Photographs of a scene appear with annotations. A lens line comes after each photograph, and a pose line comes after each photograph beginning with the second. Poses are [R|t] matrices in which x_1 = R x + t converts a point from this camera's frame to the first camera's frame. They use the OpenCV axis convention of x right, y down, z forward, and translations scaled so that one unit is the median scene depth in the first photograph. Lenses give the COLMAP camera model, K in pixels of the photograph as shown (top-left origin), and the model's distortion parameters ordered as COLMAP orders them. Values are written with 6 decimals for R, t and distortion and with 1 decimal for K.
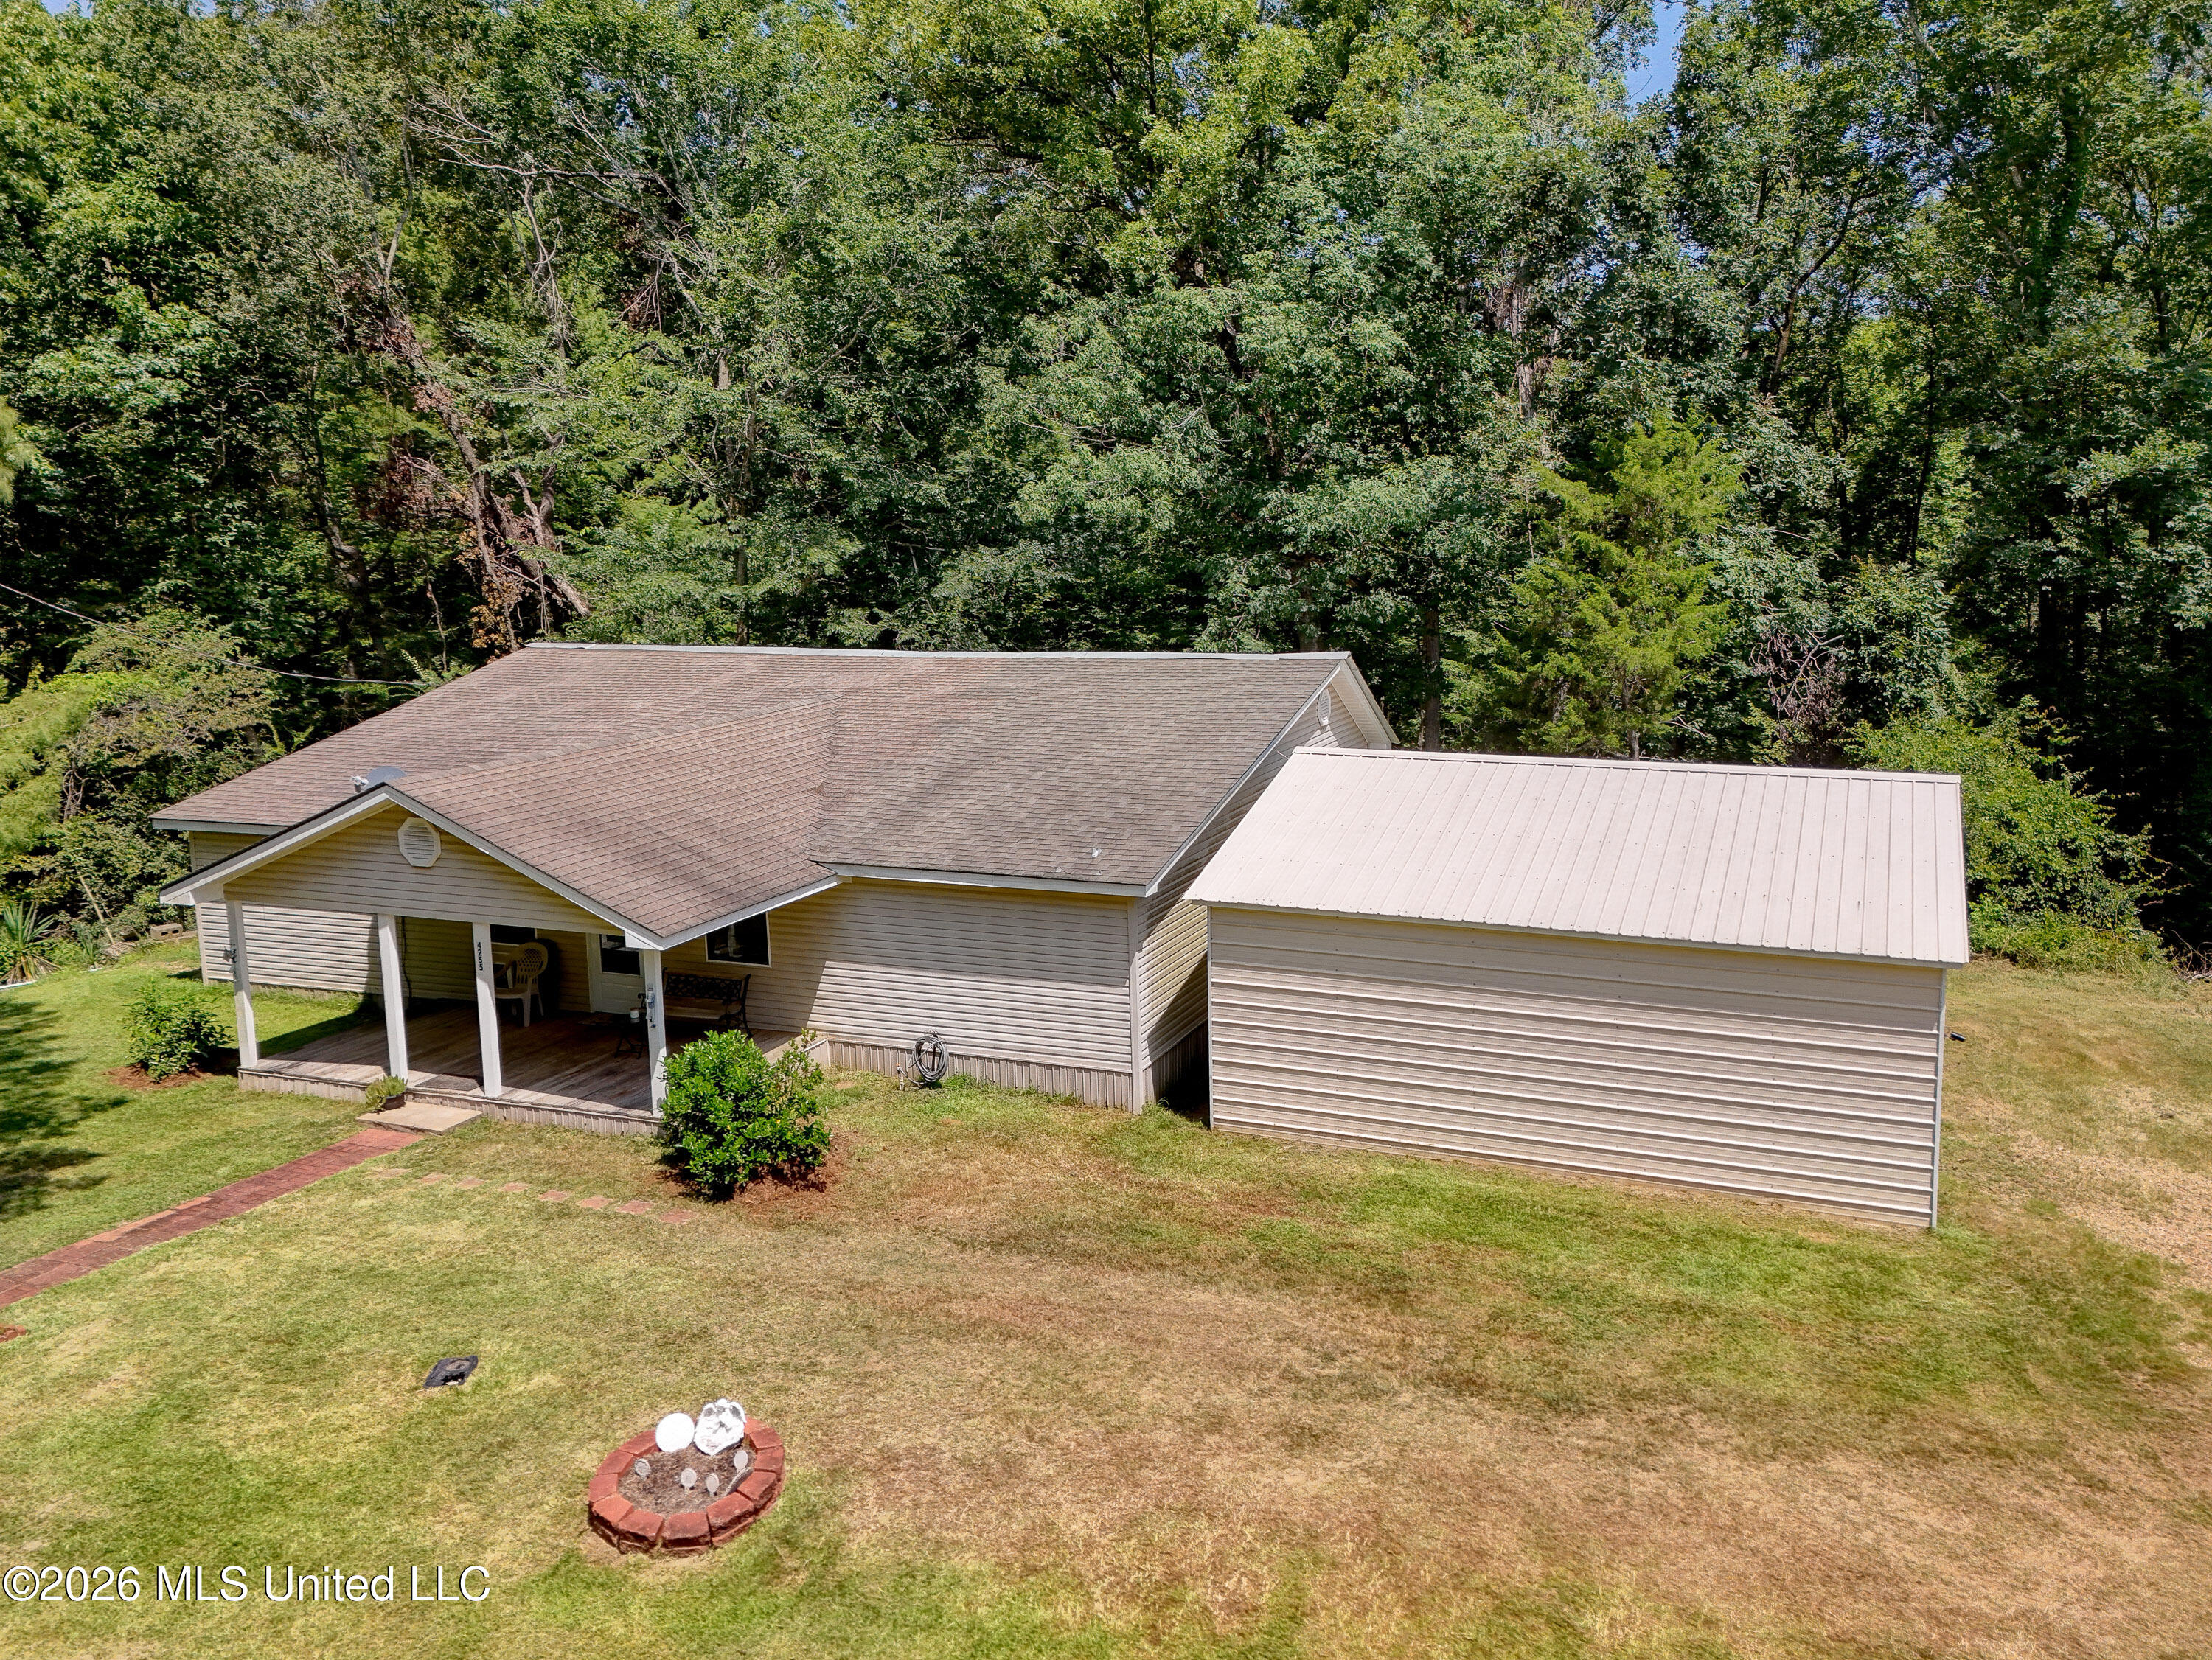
lens RADIAL K [[1553.9, 0, 1110.0], [0, 1553.9, 883.8], [0, 0, 1]] dist [0.032098, 0.000923]
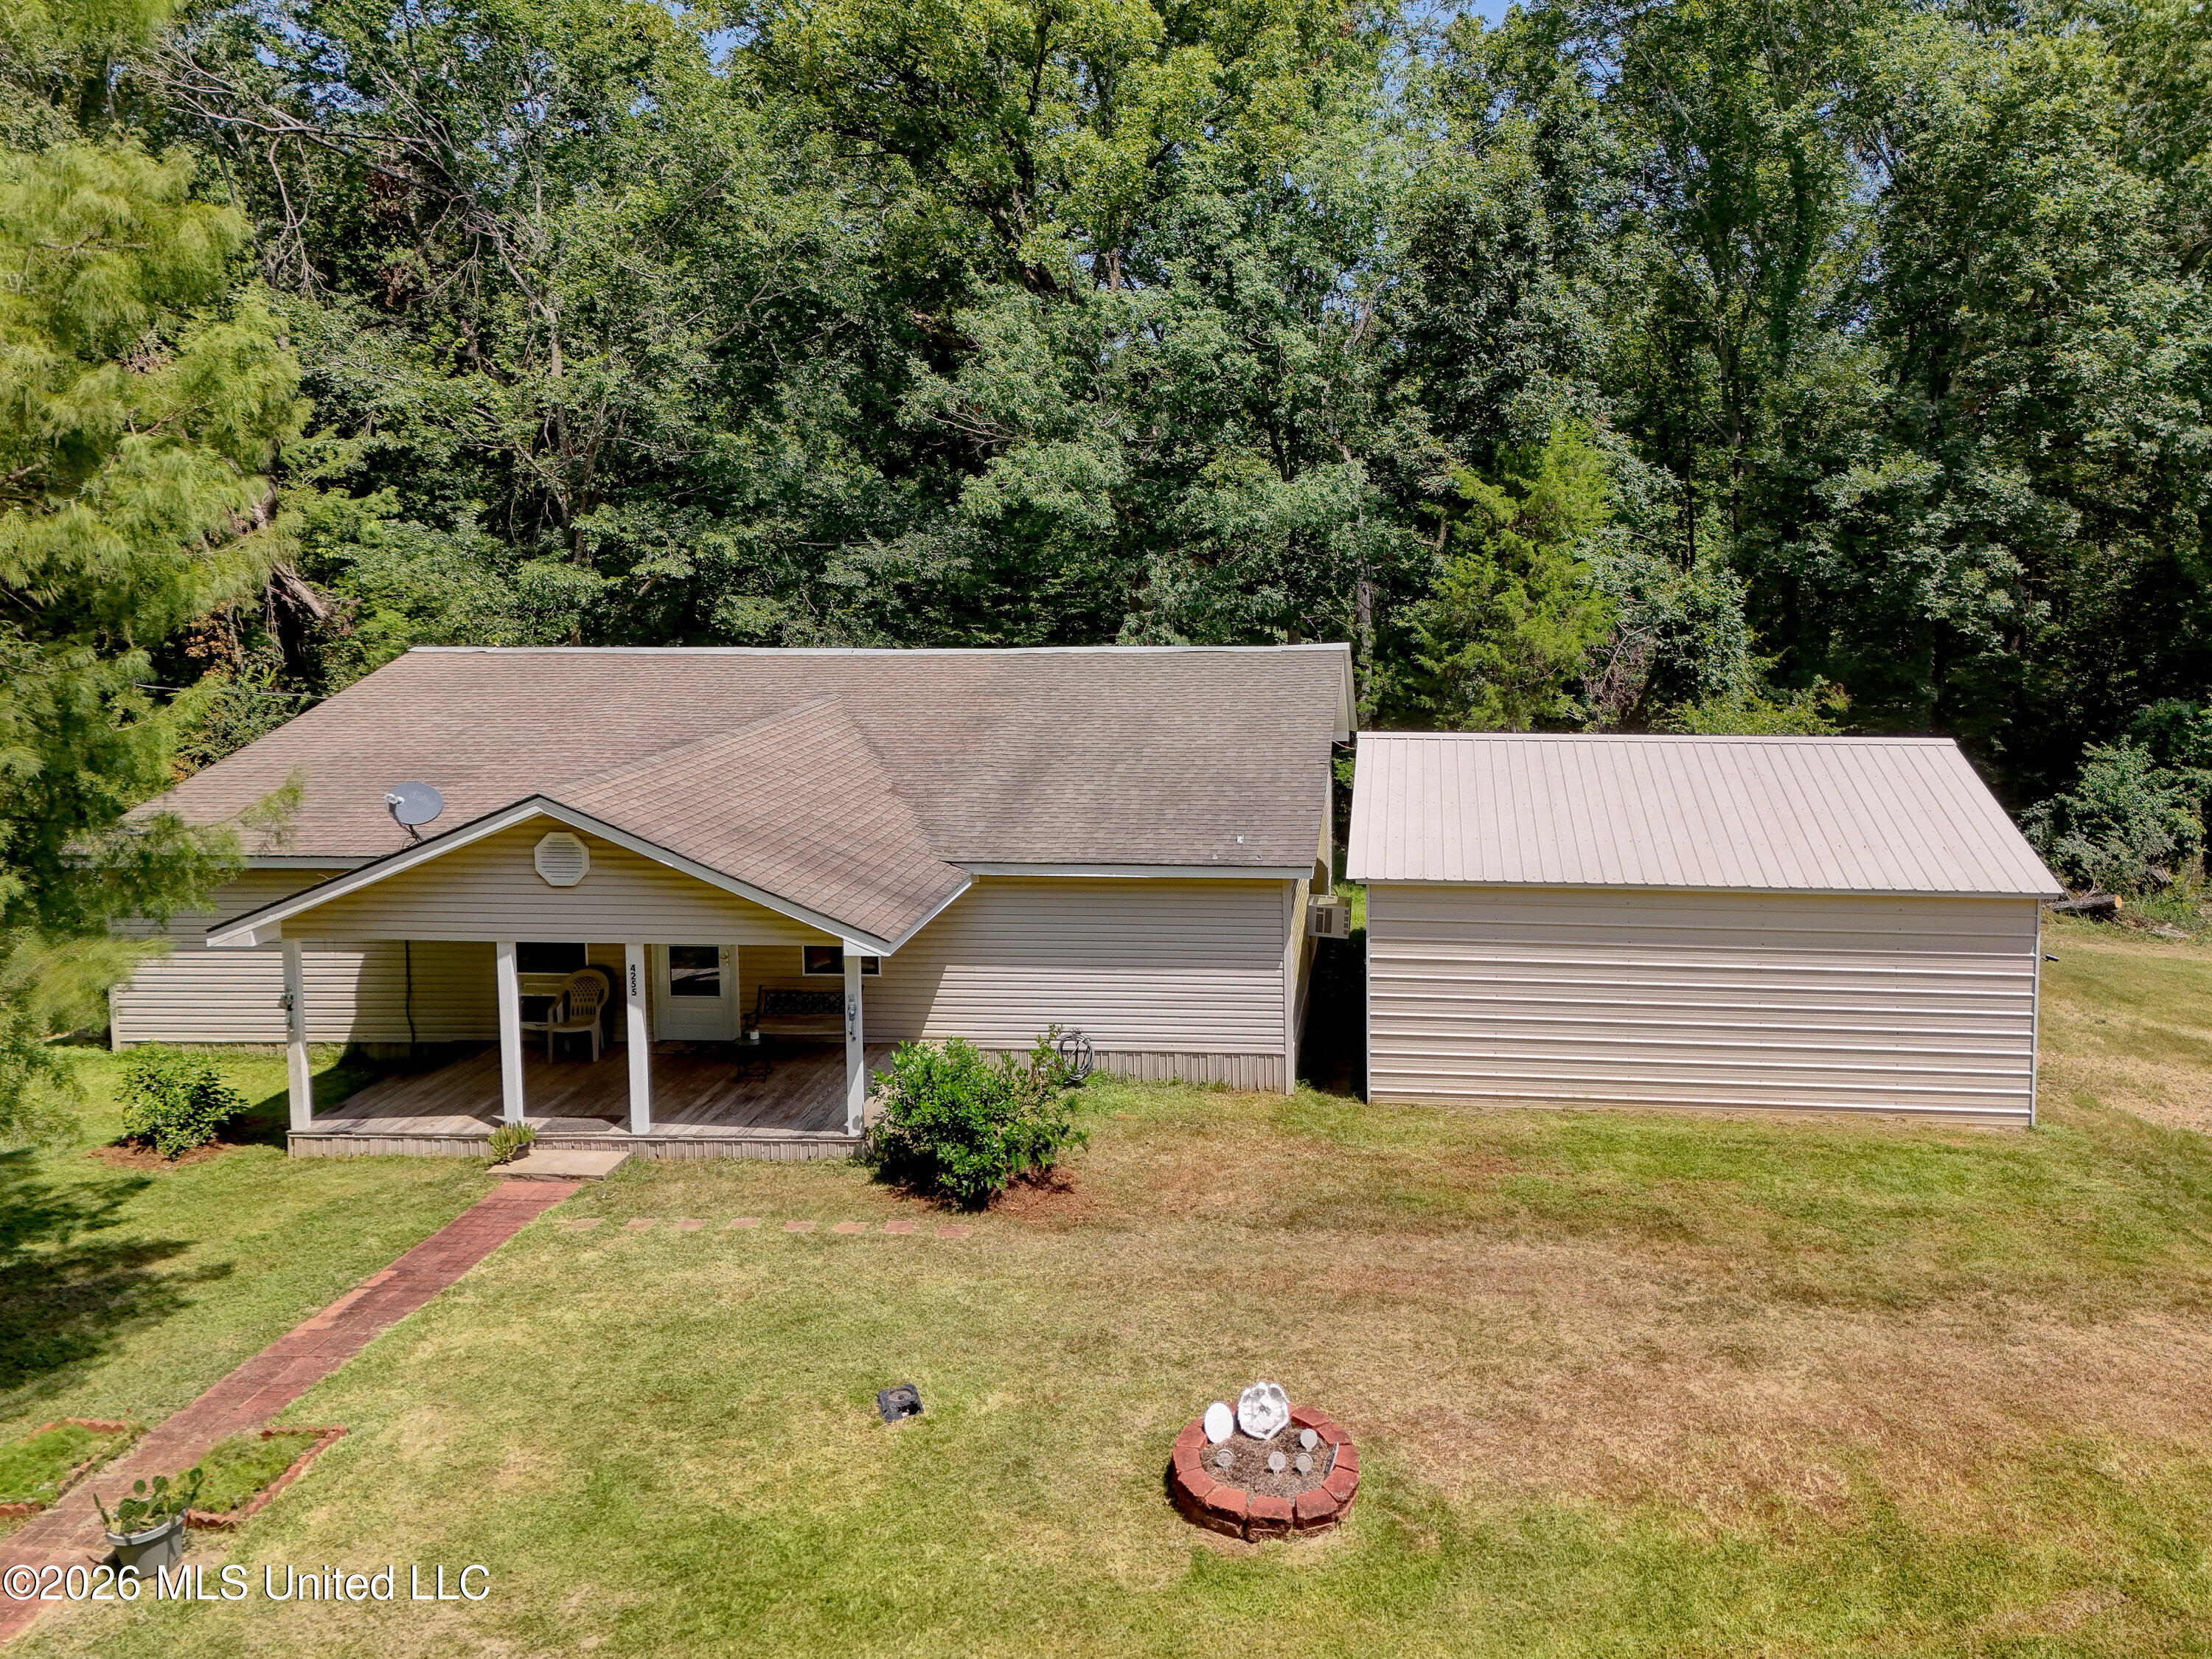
lens RADIAL K [[1595.4, 0, 1138.3], [0, 1595.4, 827.2], [0, 0, 1]] dist [0.035663, -0.007328]
pose [[0.965167, -0.042642, 0.258136, -0.346695], [0.053182, 0.998006, -0.033984, 0.004336], [-0.256173, 0.046529, 0.965511, 0.010922]]
